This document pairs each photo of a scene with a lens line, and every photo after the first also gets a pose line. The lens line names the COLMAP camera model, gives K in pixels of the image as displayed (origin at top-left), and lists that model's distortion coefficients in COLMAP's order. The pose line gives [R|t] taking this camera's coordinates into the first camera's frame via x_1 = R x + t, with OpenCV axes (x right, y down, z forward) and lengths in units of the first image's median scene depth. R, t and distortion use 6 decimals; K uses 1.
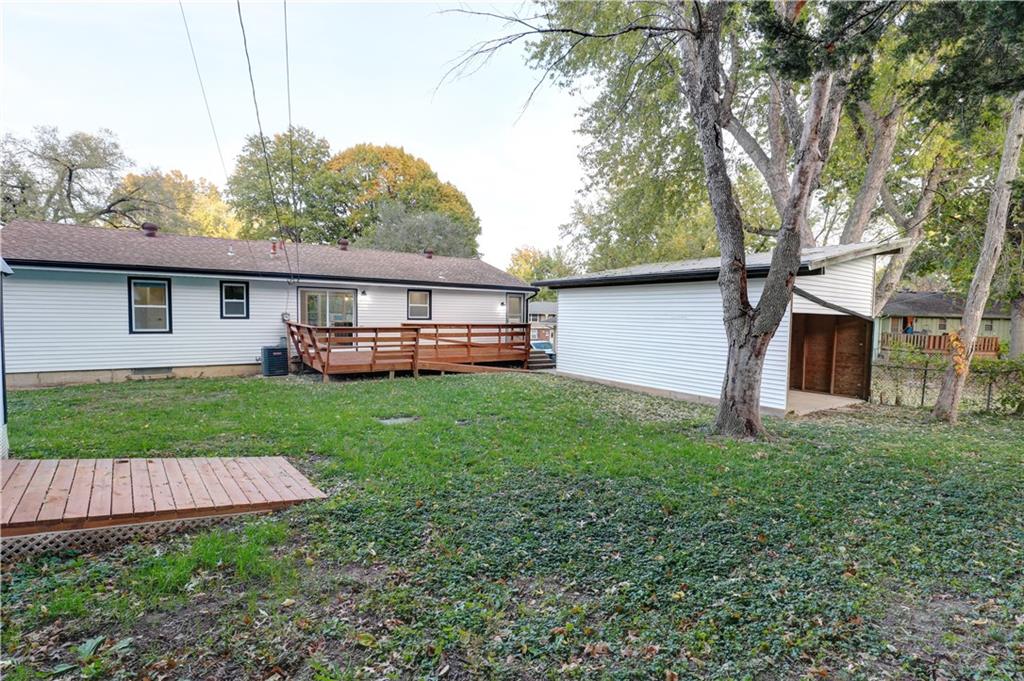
lens RADIAL K [[470.3, 0, 512.1], [0, 470.3, 339.1], [0, 0, 1]] dist [-0.038620, 0.007411]
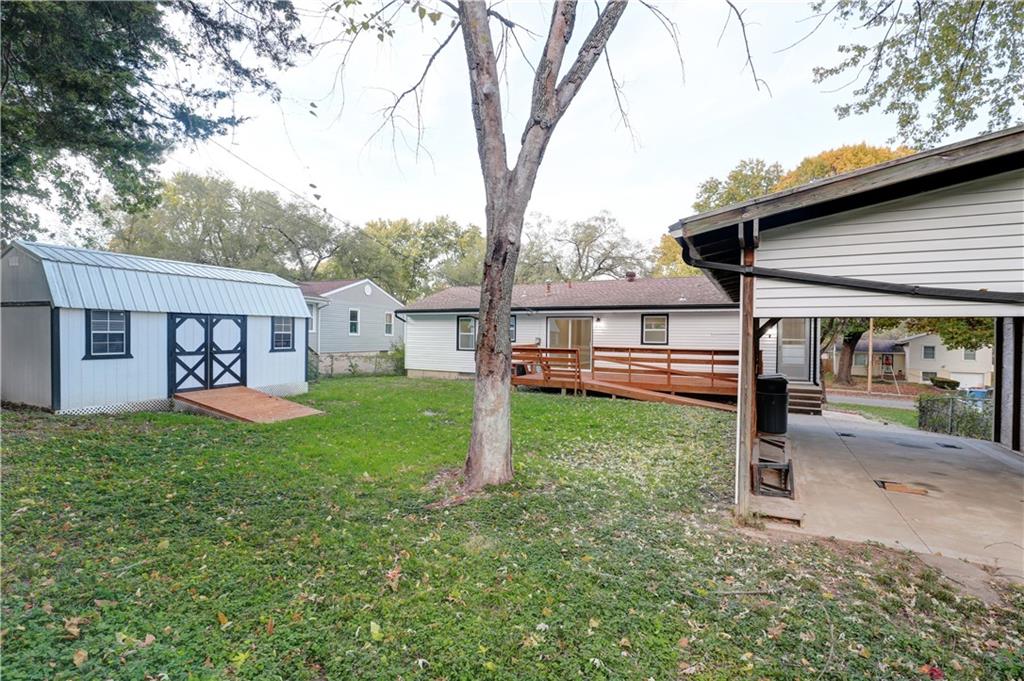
lens RADIAL K [[470.3, 0, 519.8], [0, 470.3, 341.4], [0, 0, 1]] dist [-0.038620, 0.007411]
pose [[0.461370, -0.004986, -0.887194, 0.578359], [-0.054649, 0.997926, -0.034028, 0.000138], [0.885523, 0.064184, 0.460140, 0.326809]]
